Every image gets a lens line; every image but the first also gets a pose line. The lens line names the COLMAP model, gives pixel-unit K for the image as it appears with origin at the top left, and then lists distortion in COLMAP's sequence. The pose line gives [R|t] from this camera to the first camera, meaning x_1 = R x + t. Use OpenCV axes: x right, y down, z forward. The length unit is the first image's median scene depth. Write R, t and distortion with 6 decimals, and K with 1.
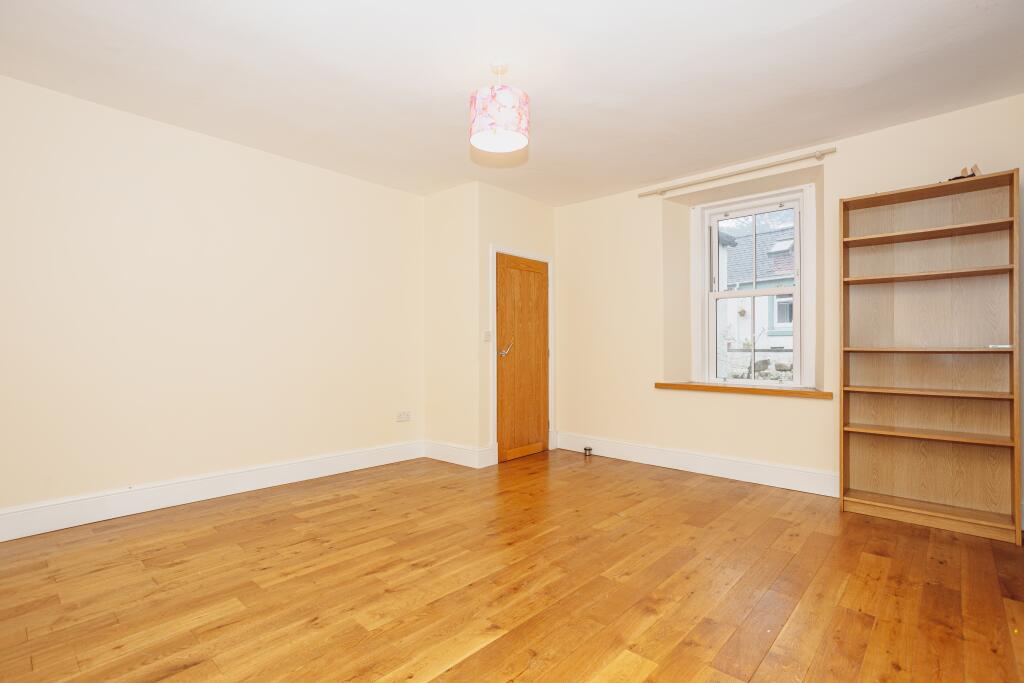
lens RADIAL K [[489.9, 0, 515.9], [0, 489.9, 346.5], [0, 0, 1]] dist [-0.046603, 0.026899]
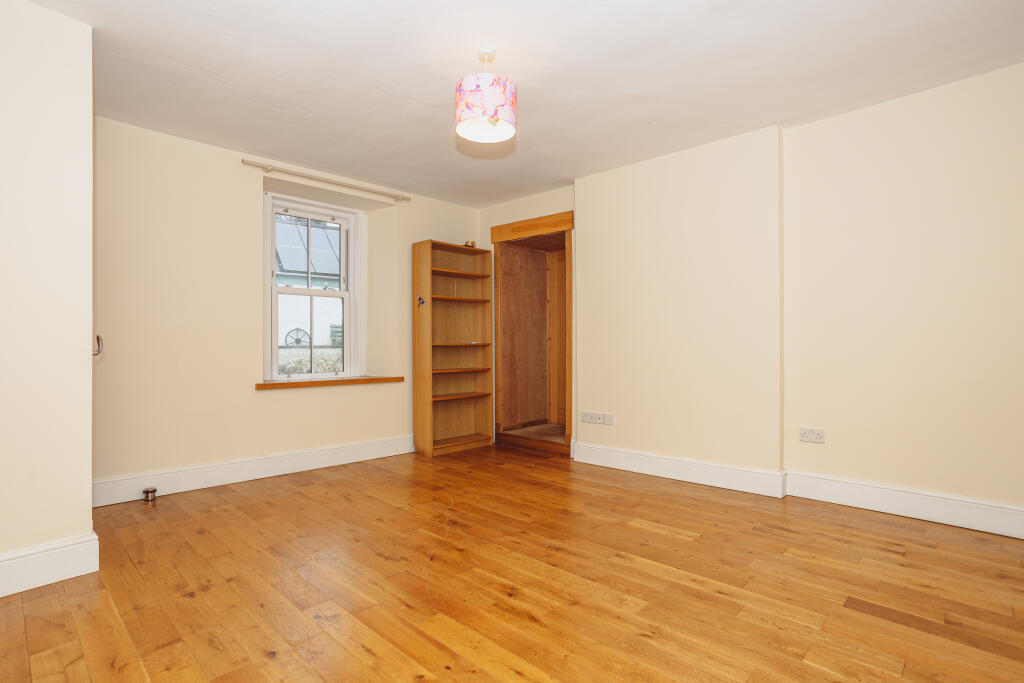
lens RADIAL K [[489.9, 0, 515.9], [0, 489.9, 346.5], [0, 0, 1]] dist [-0.046603, 0.026899]
pose [[0.041272, -0.007187, 0.999122, -0.858096], [0.000133, 0.999974, 0.007188, 0.001496], [-0.999148, -0.000164, 0.041272, 0.767929]]
